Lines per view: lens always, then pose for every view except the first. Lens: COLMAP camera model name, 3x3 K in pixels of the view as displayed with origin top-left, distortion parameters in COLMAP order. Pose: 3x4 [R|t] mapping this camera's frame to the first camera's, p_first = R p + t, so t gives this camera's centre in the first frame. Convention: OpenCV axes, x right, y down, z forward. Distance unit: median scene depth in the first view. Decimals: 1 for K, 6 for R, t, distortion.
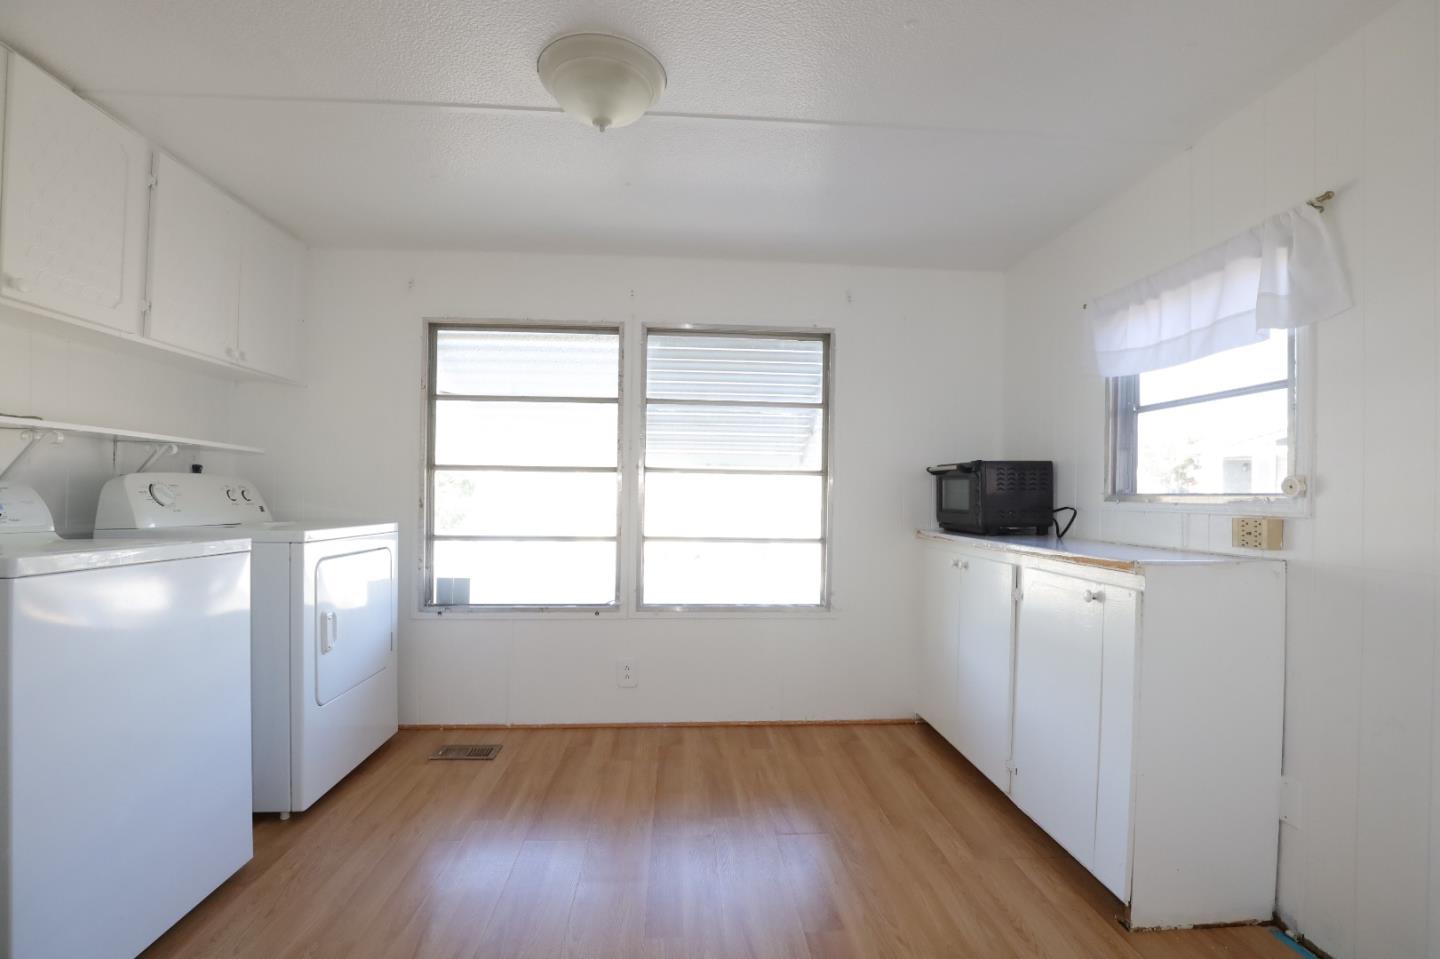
lens RADIAL K [[656.6, 0, 726.6], [0, 656.6, 492.8], [0, 0, 1]] dist [-0.035939, 0.006011]
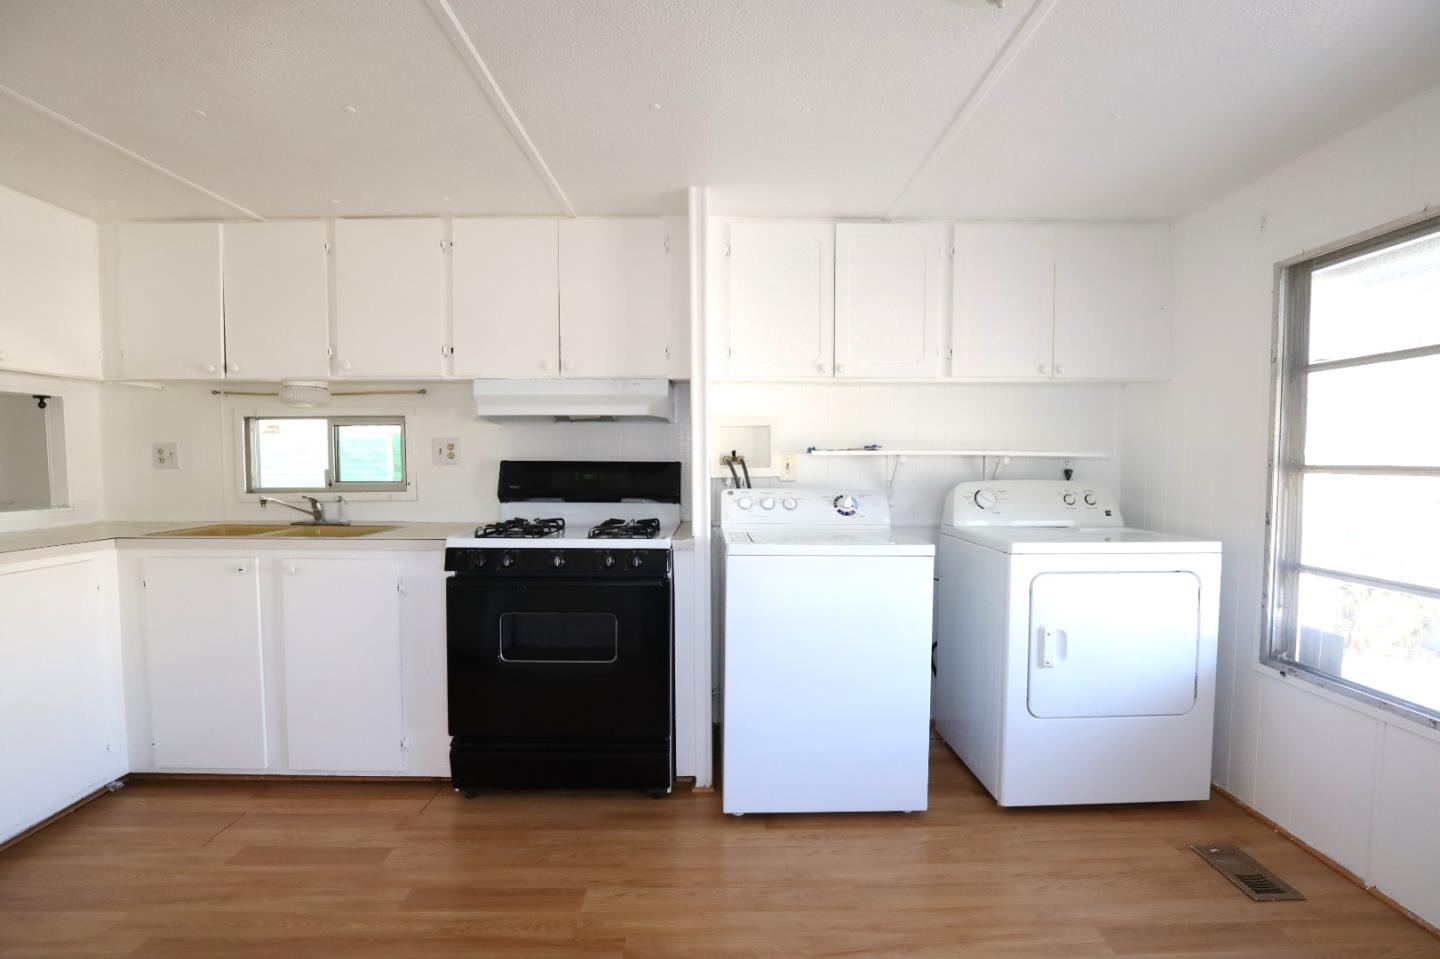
lens RADIAL K [[656.6, 0, 726.6], [0, 656.6, 492.8], [0, 0, 1]] dist [-0.035939, 0.006011]
pose [[-0.054342, 0.038896, -0.997765, 0.315454], [0.006025, 0.999236, 0.038625, -0.049451], [0.998504, -0.003913, -0.054535, 0.467594]]
